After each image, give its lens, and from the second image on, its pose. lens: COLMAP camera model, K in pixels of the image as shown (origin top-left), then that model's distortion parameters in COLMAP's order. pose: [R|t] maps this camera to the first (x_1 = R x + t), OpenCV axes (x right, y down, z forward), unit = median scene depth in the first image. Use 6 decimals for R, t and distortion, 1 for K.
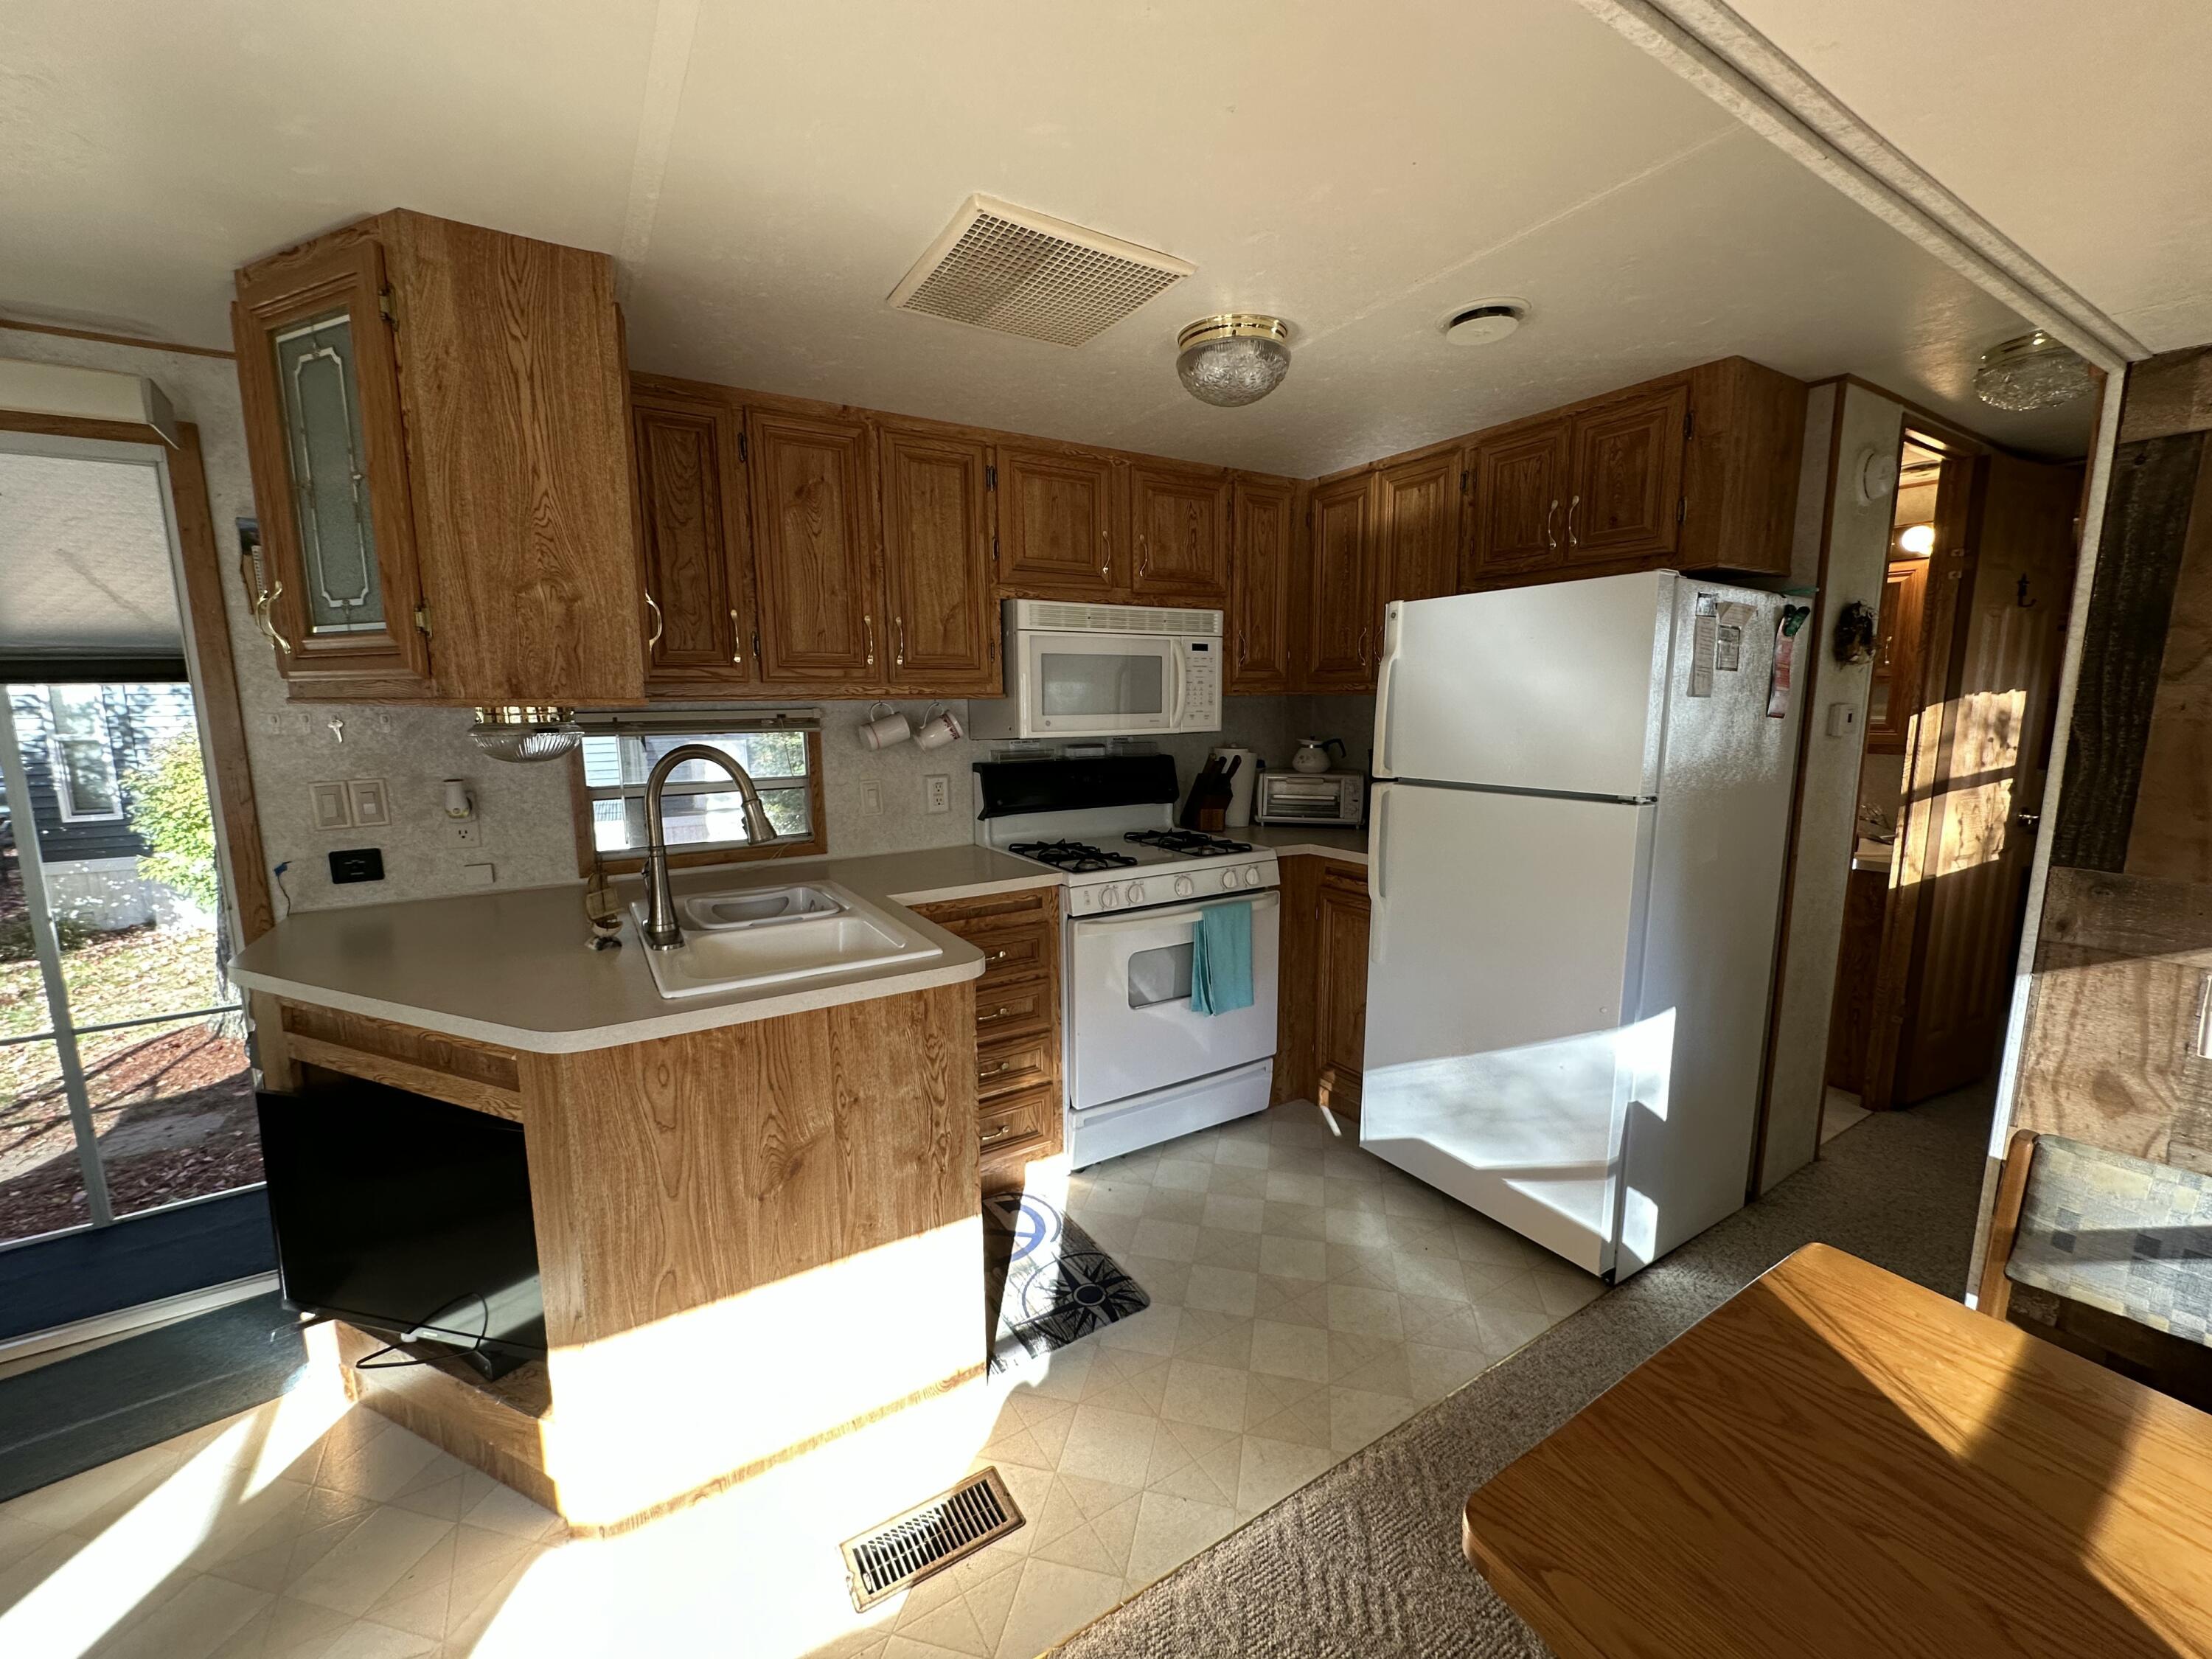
lens RADIAL K [[879.9, 0, 1106.0], [0, 879.9, 829.5], [0, 0, 1]] dist [-0.000641, 0.000082]
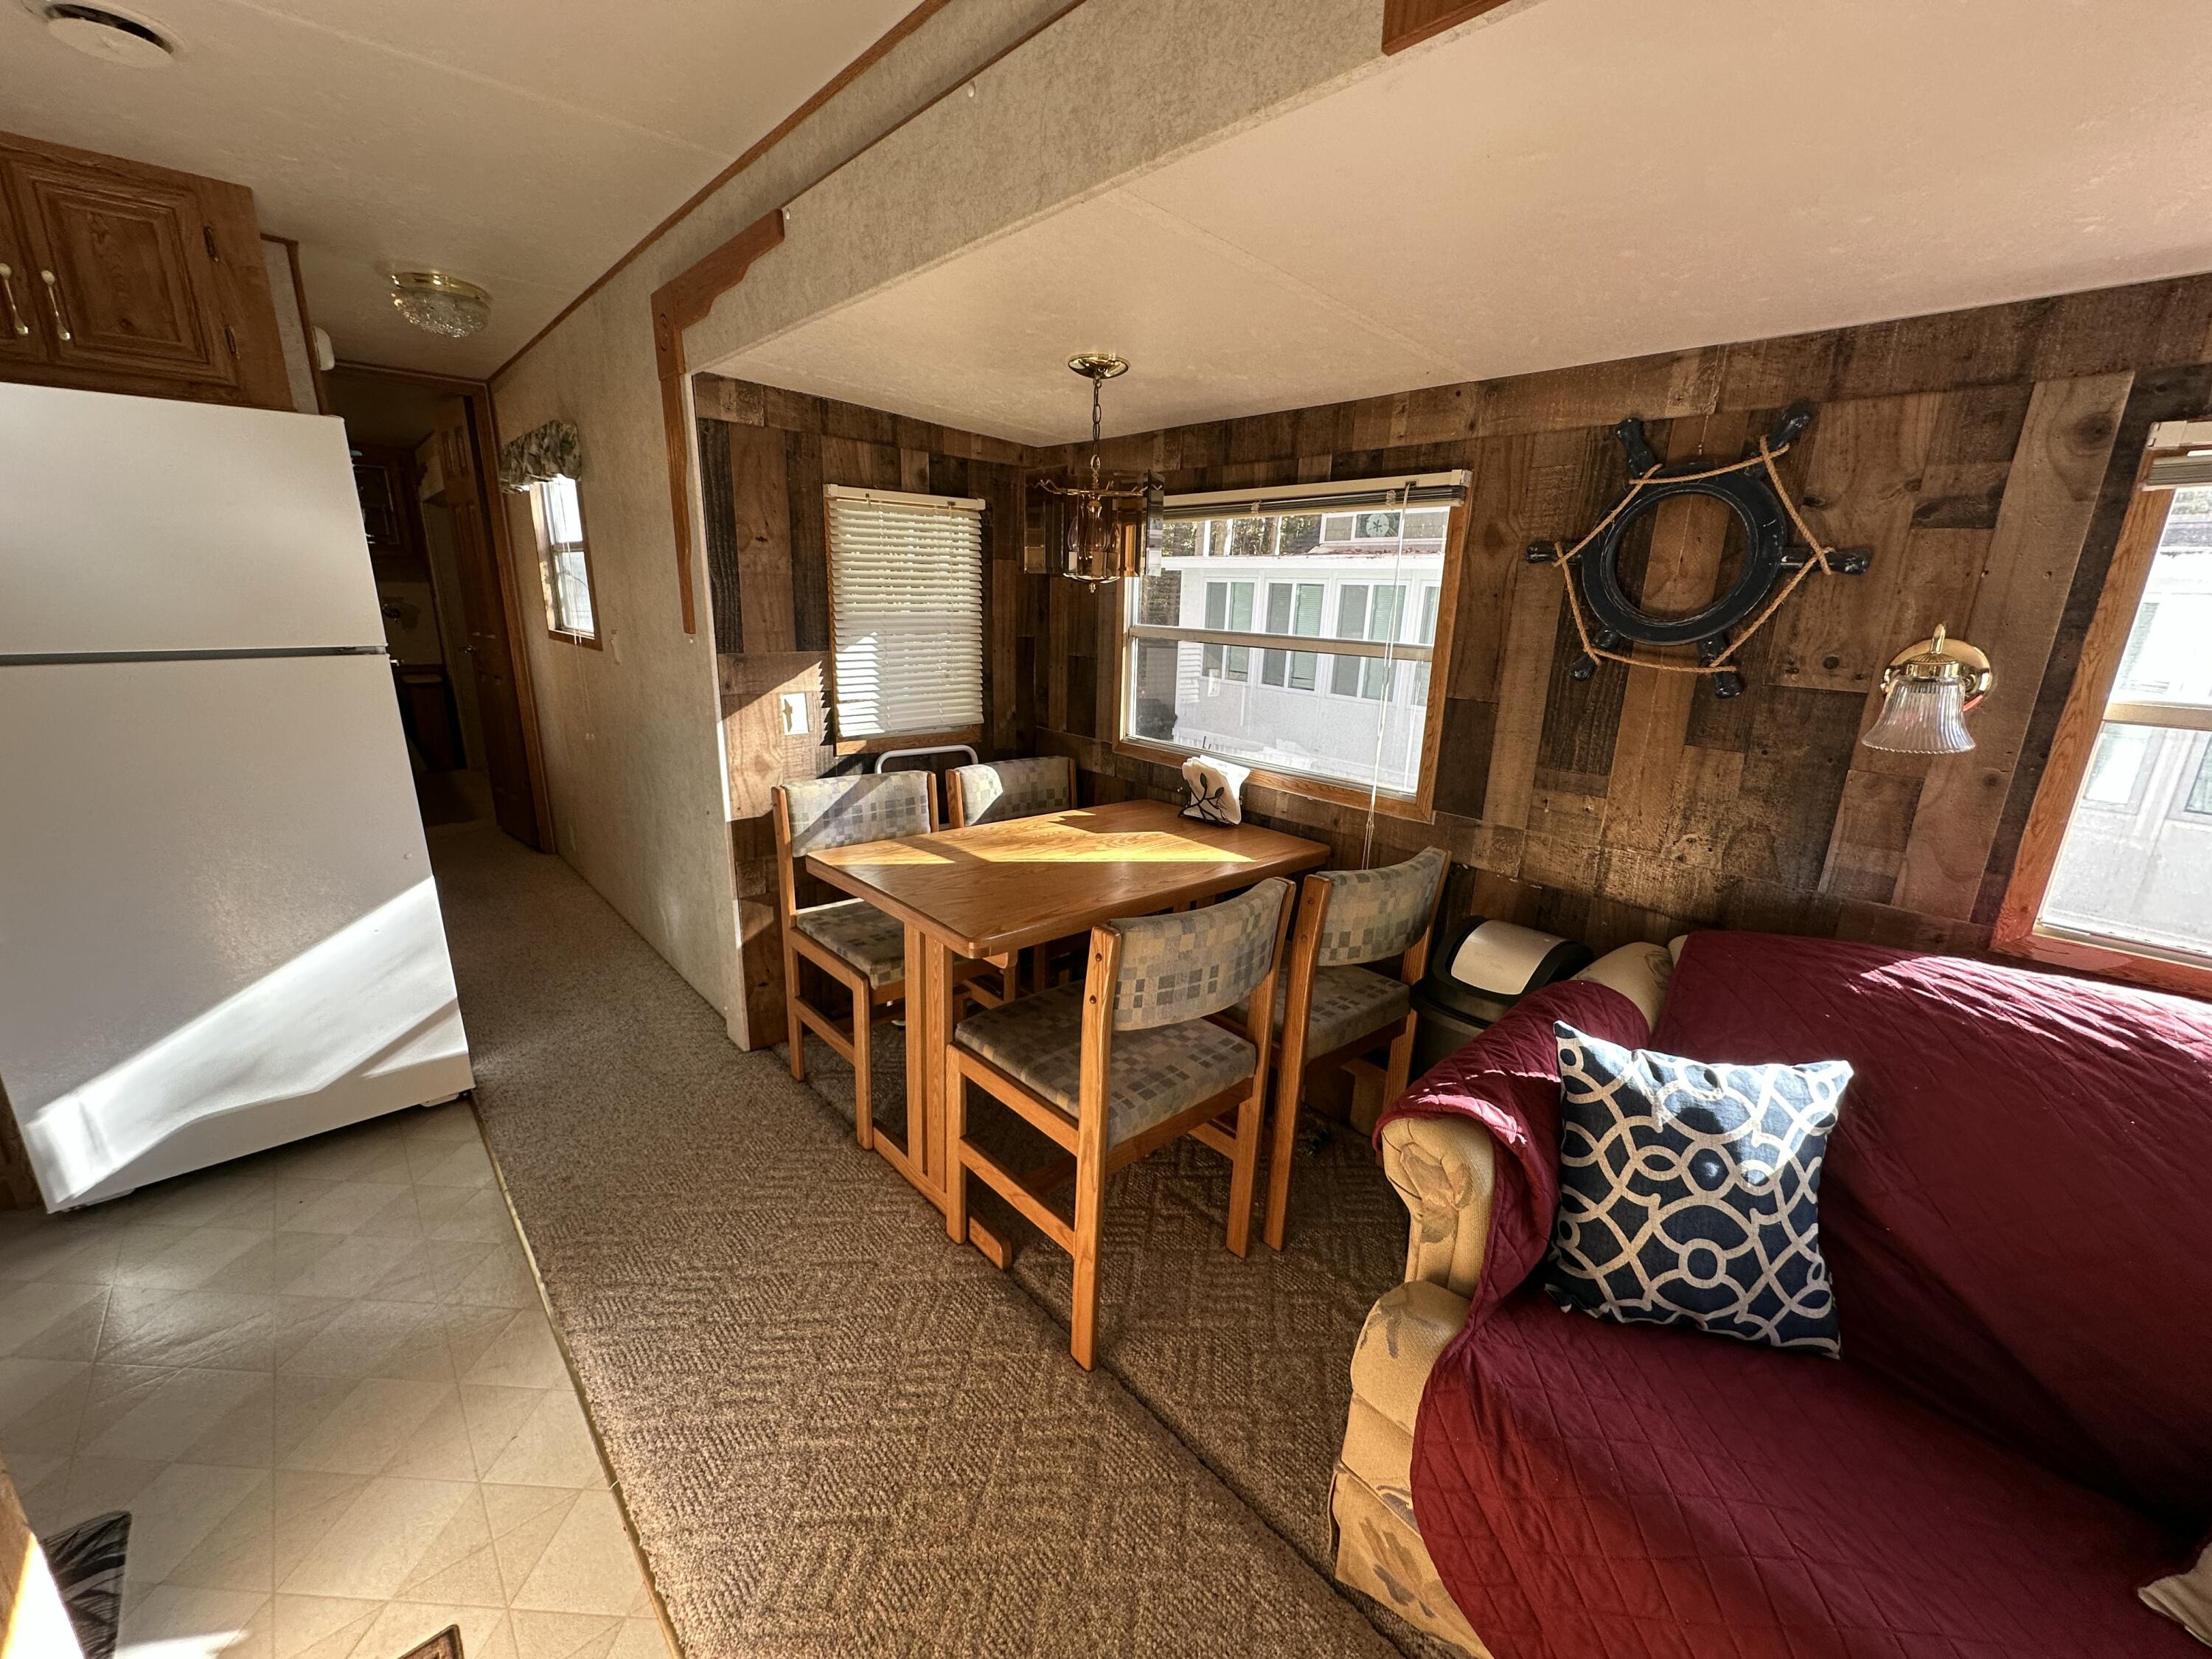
lens RADIAL K [[879.9, 0, 1106.0], [0, 879.9, 829.5], [0, 0, 1]] dist [-0.000641, 0.000082]
pose [[-0.181666, -0.255725, 0.949527, -0.483217], [0.124280, 0.951881, 0.280137, -0.012247], [-0.975475, 0.168899, -0.141143, 0.281328]]
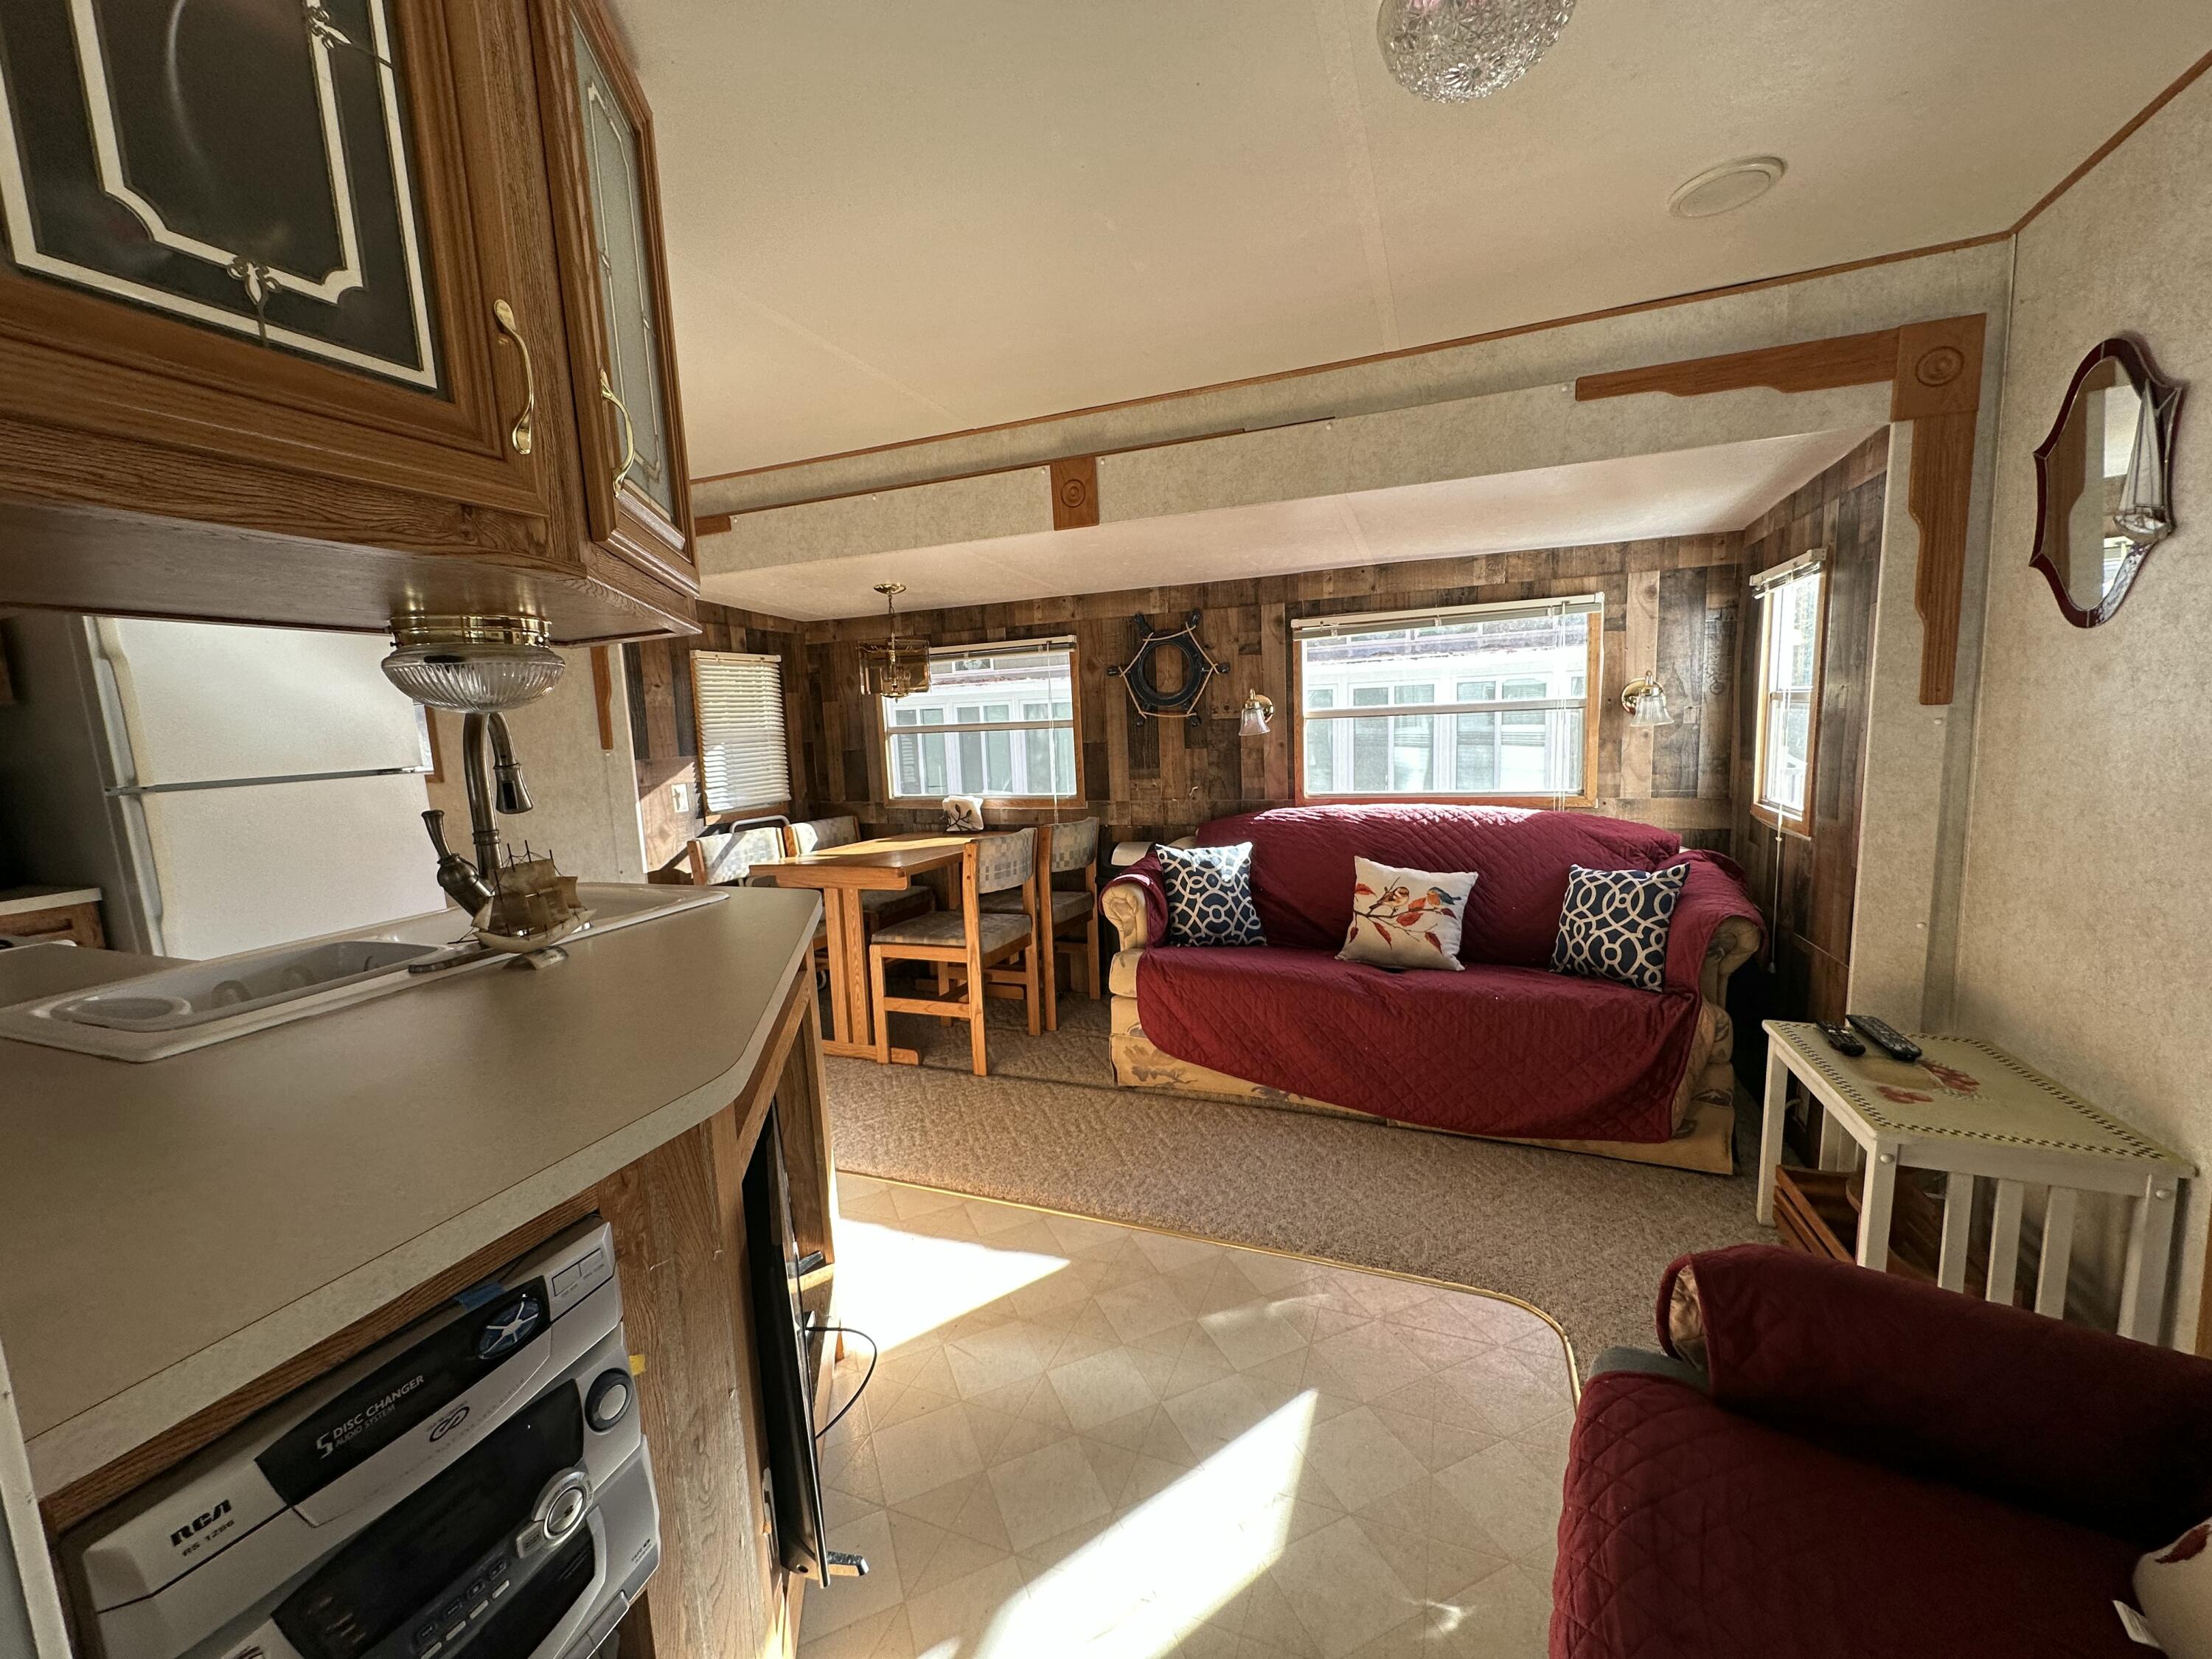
lens RADIAL K [[879.9, 0, 1106.0], [0, 879.9, 829.5], [0, 0, 1]] dist [-0.000641, 0.000082]
pose [[-0.592806, -0.067374, 0.802522, -1.088960], [0.169695, 0.963672, 0.206253, -0.036038], [-0.787264, 0.258452, -0.559838, 0.765399]]
